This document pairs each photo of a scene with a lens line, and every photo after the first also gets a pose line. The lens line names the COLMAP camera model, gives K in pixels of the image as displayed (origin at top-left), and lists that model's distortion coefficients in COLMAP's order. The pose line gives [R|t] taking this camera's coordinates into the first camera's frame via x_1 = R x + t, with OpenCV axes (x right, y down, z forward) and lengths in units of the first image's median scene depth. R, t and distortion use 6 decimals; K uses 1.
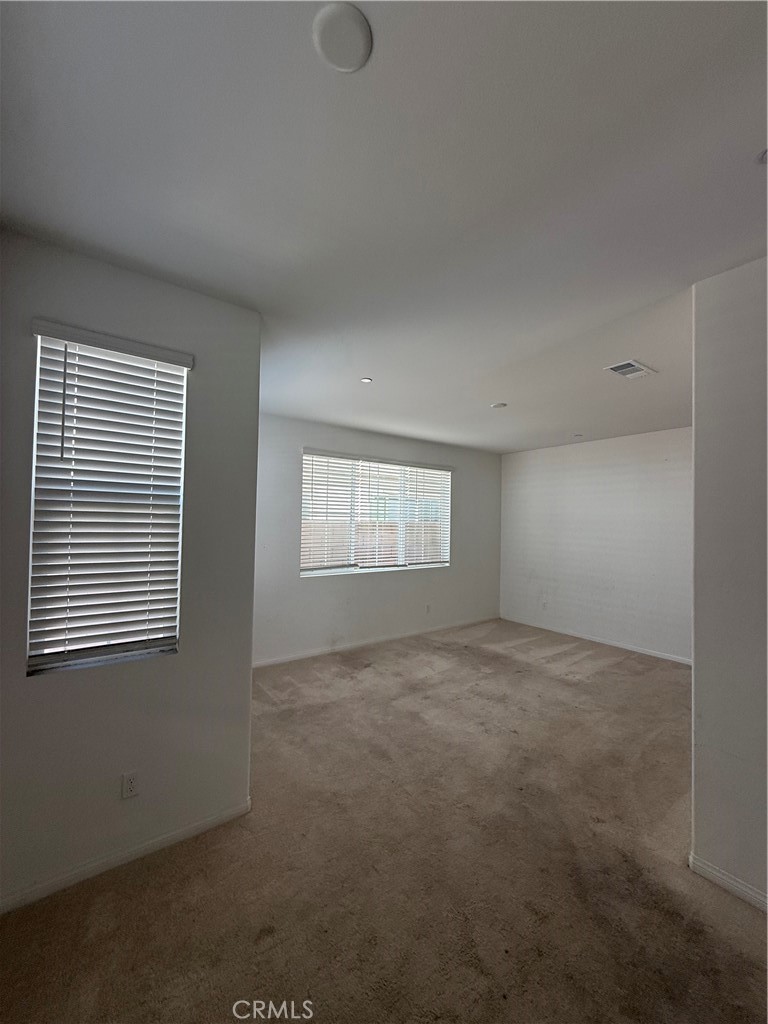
lens RADIAL K [[407.5, 0, 384.4], [0, 407.5, 509.9], [0, 0, 1]] dist [-0.000189, 0.000124]
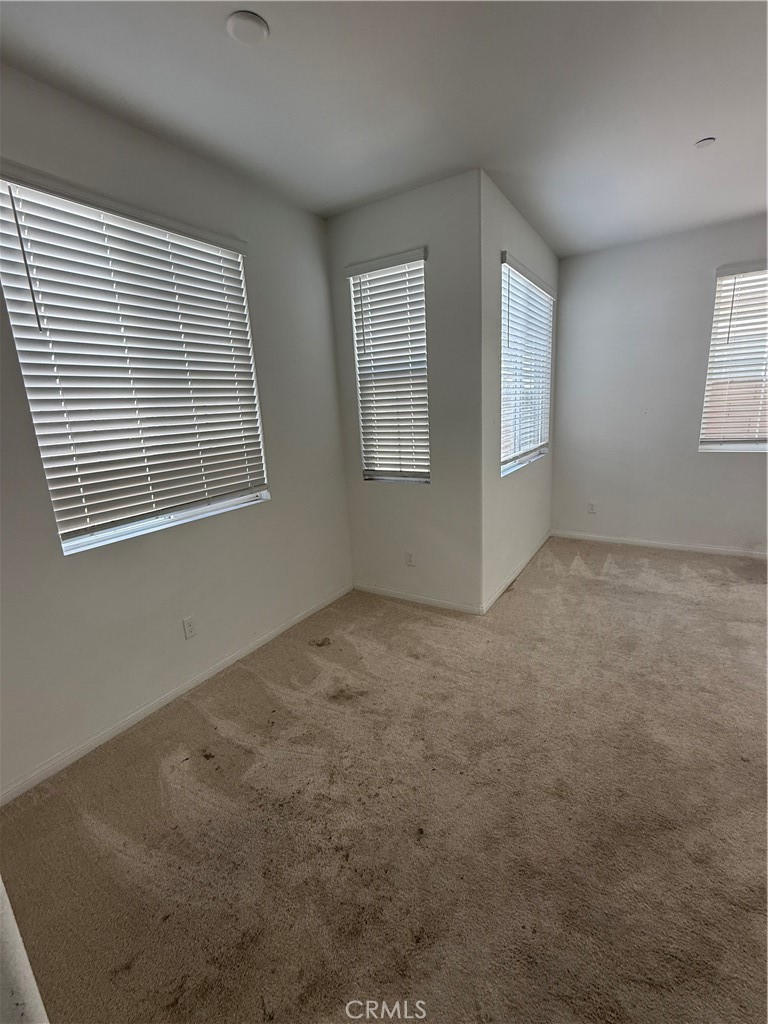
lens RADIAL K [[452.1, 0, 391.6], [0, 452.1, 519.4], [0, 0, 1]] dist [0.001045, 0.000051]
pose [[0.359479, 0.189762, -0.913655, 0.601729], [0.082607, 0.968790, 0.233715, 0.060055], [0.929490, -0.159490, 0.332584, 0.219958]]
